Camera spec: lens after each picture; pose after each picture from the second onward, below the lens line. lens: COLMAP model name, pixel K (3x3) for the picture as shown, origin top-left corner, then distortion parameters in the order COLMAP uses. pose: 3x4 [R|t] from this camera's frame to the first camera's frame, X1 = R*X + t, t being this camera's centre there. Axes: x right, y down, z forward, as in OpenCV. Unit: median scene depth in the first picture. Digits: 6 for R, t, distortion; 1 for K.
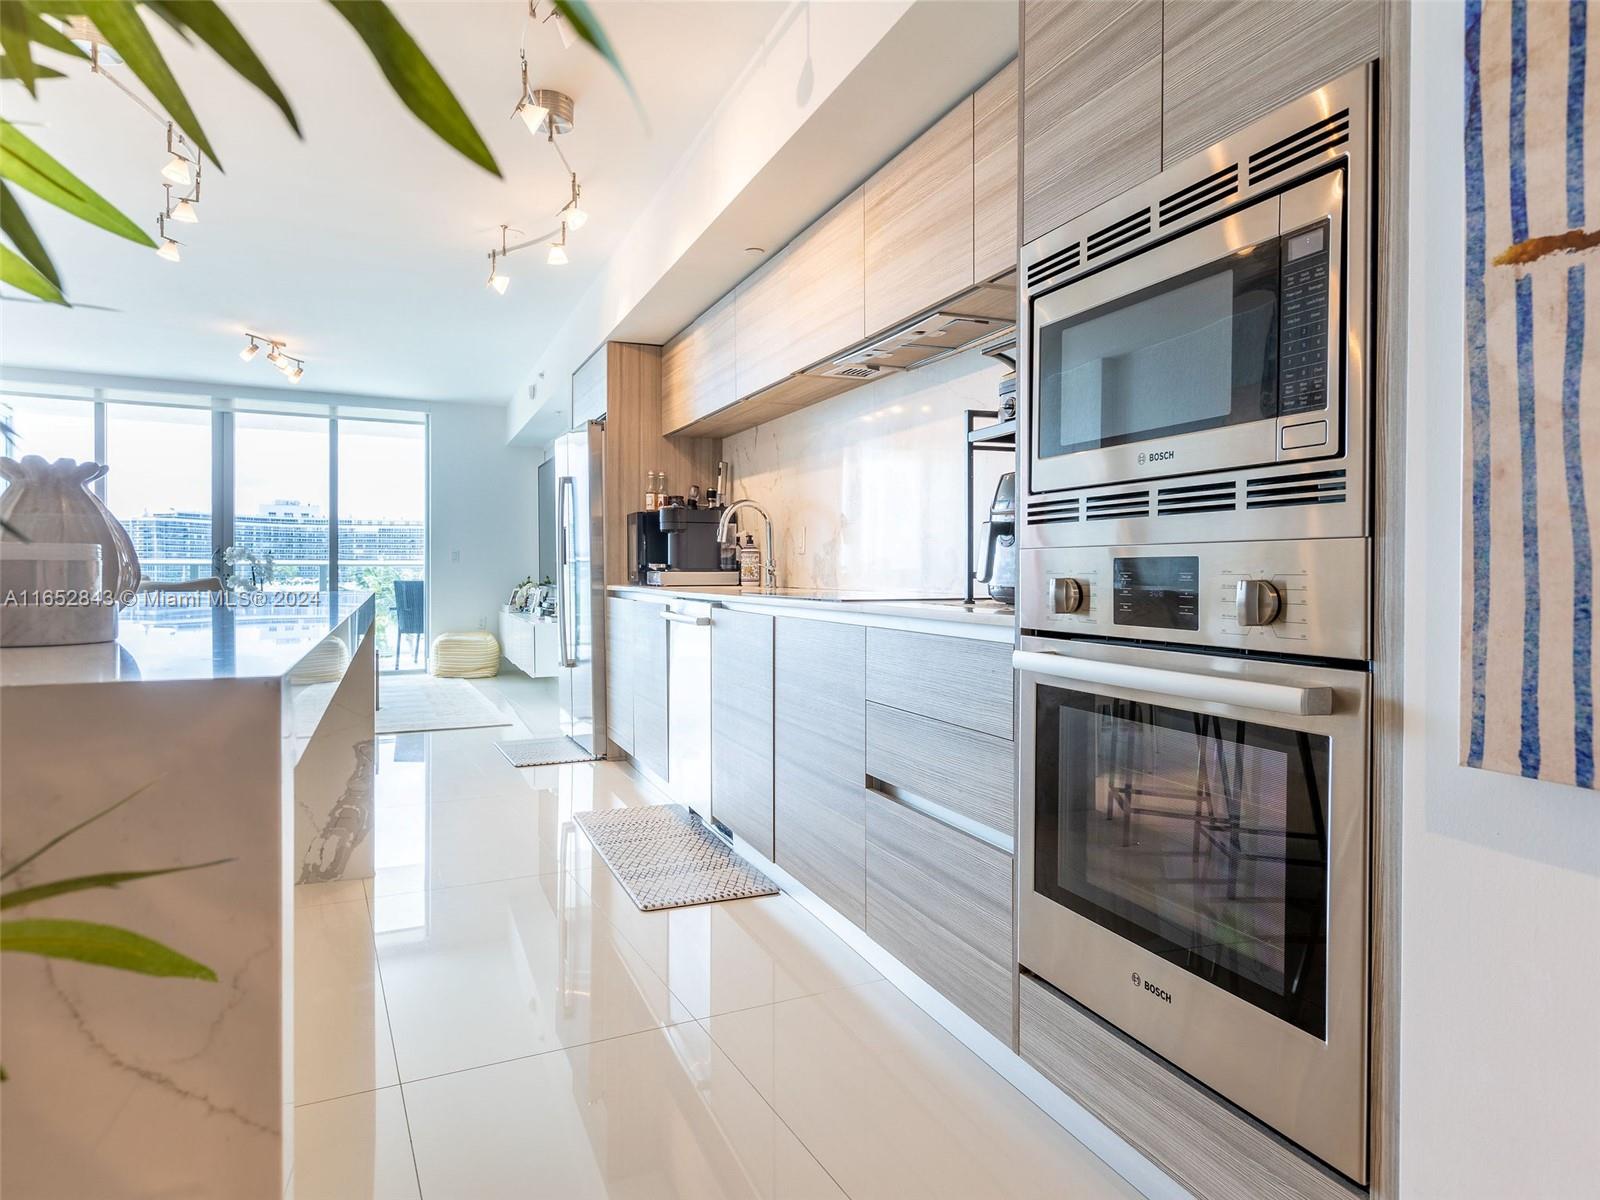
lens RADIAL K [[994.1, 0, 803.2], [0, 994.1, 580.4], [0, 0, 1]] dist [0.010666, 0.000625]
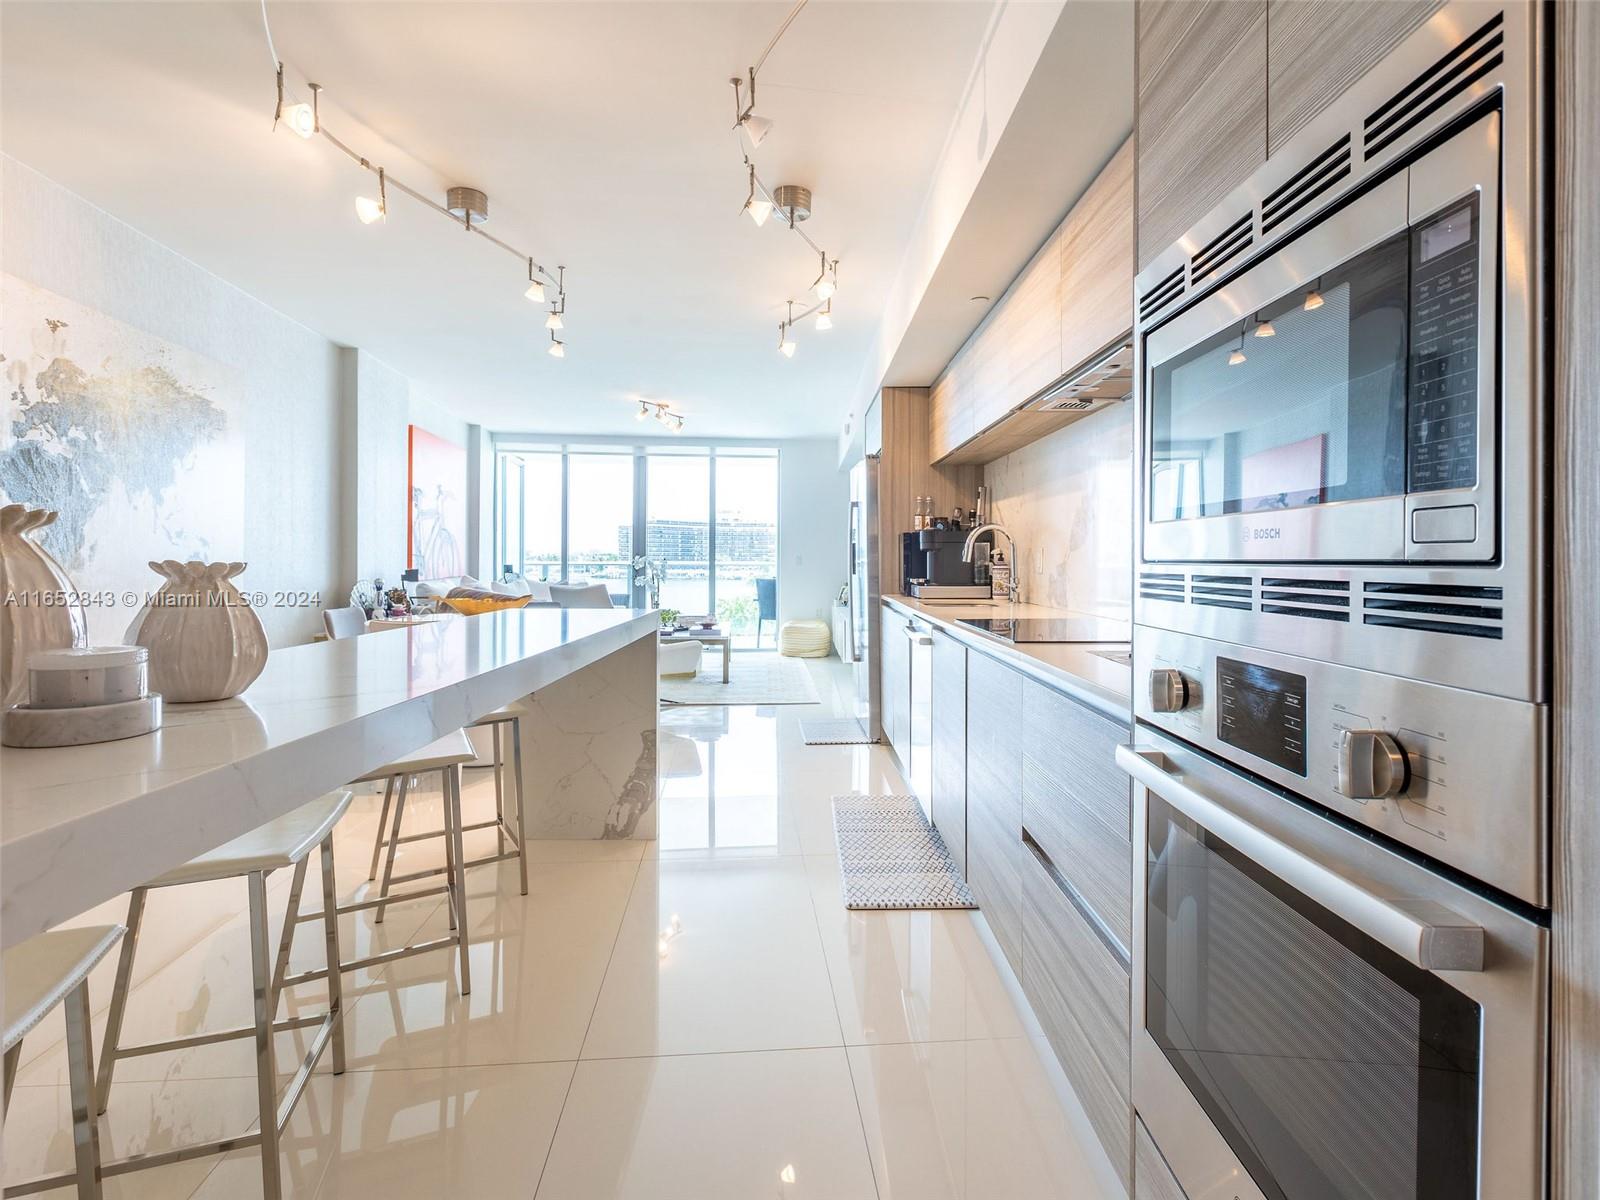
lens RADIAL K [[807.3, 0, 808.0], [0, 807.3, 561.9], [0, 0, 1]] dist [-0.000803, 0.000494]
pose [[0.930322, 0.002138, -0.366738, 0.076040], [-0.005172, 0.999960, -0.007289, -0.028378], [0.366708, 0.008678, 0.930296, 0.086927]]
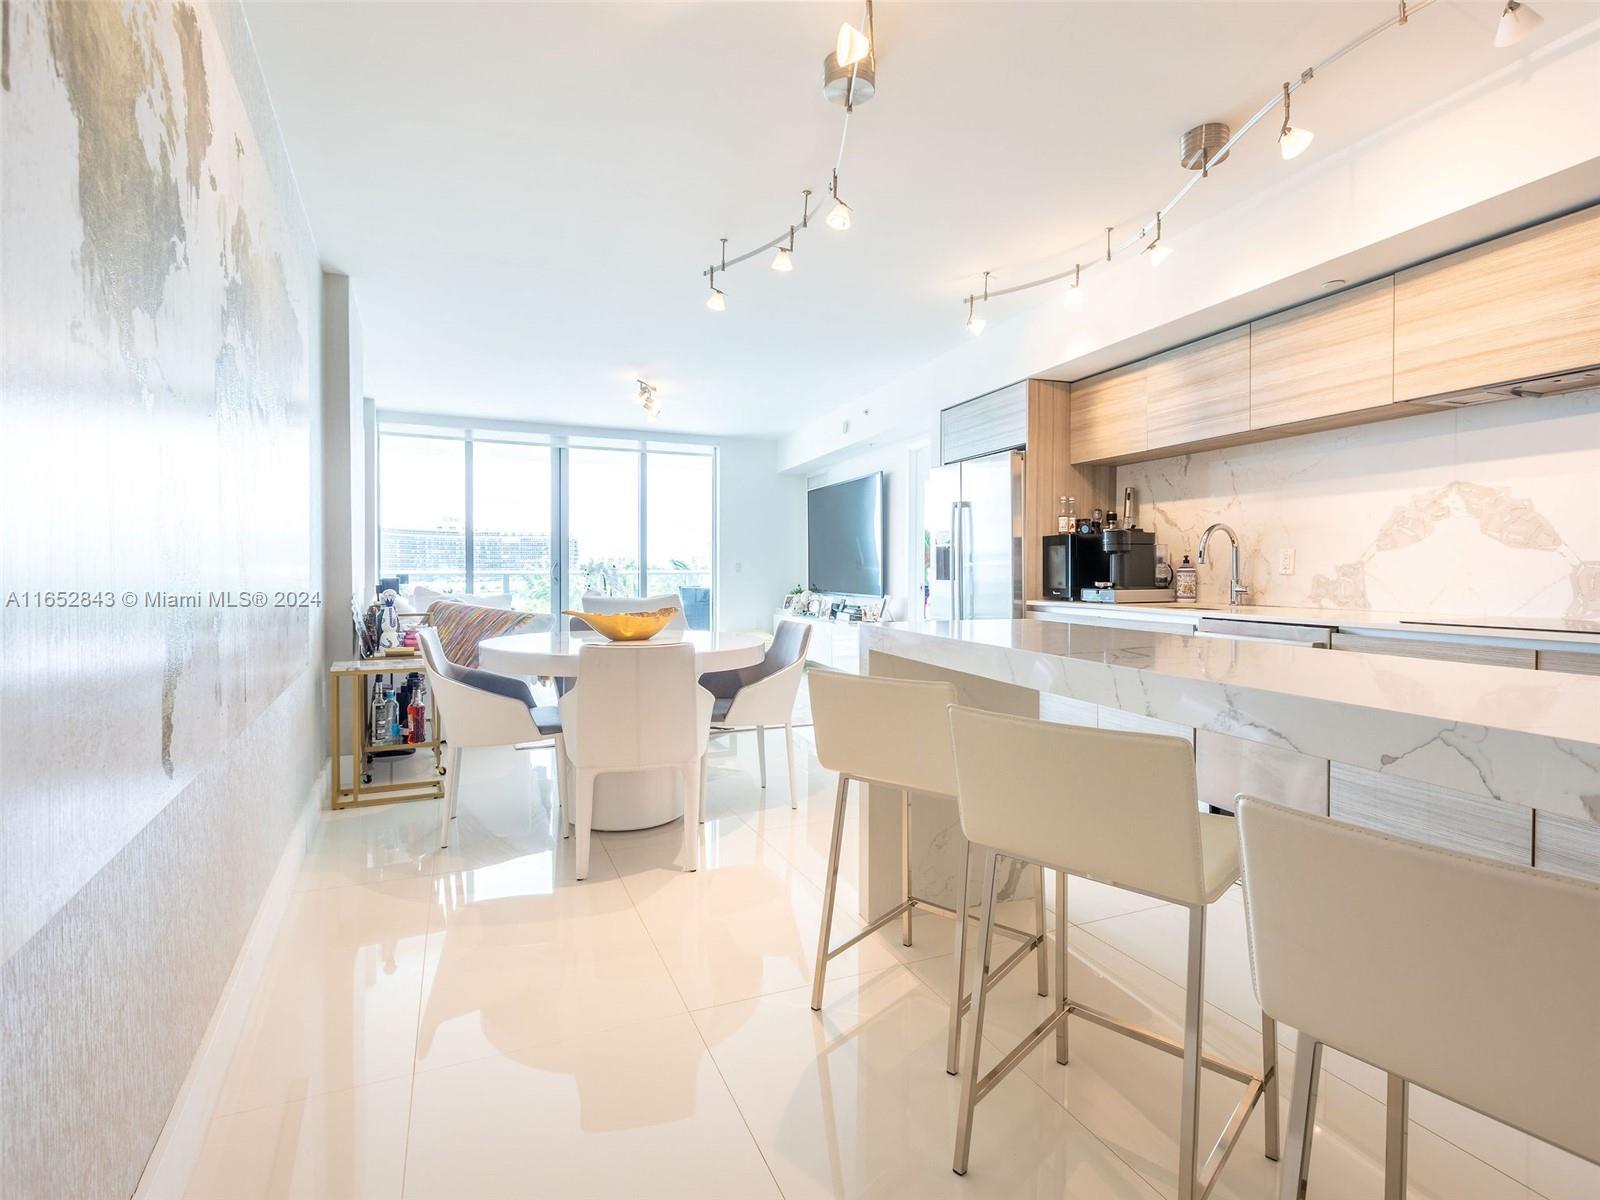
lens RADIAL K [[797.7, 0, 809.5], [0, 797.7, 581.3], [0, 0, 1]] dist [-0.001178, 0.000338]
pose [[0.998708, -0.001828, -0.050790, -0.416034], [0.001989, 0.999993, 0.003129, -0.020813], [0.050784, -0.003226, 0.998704, 0.111565]]
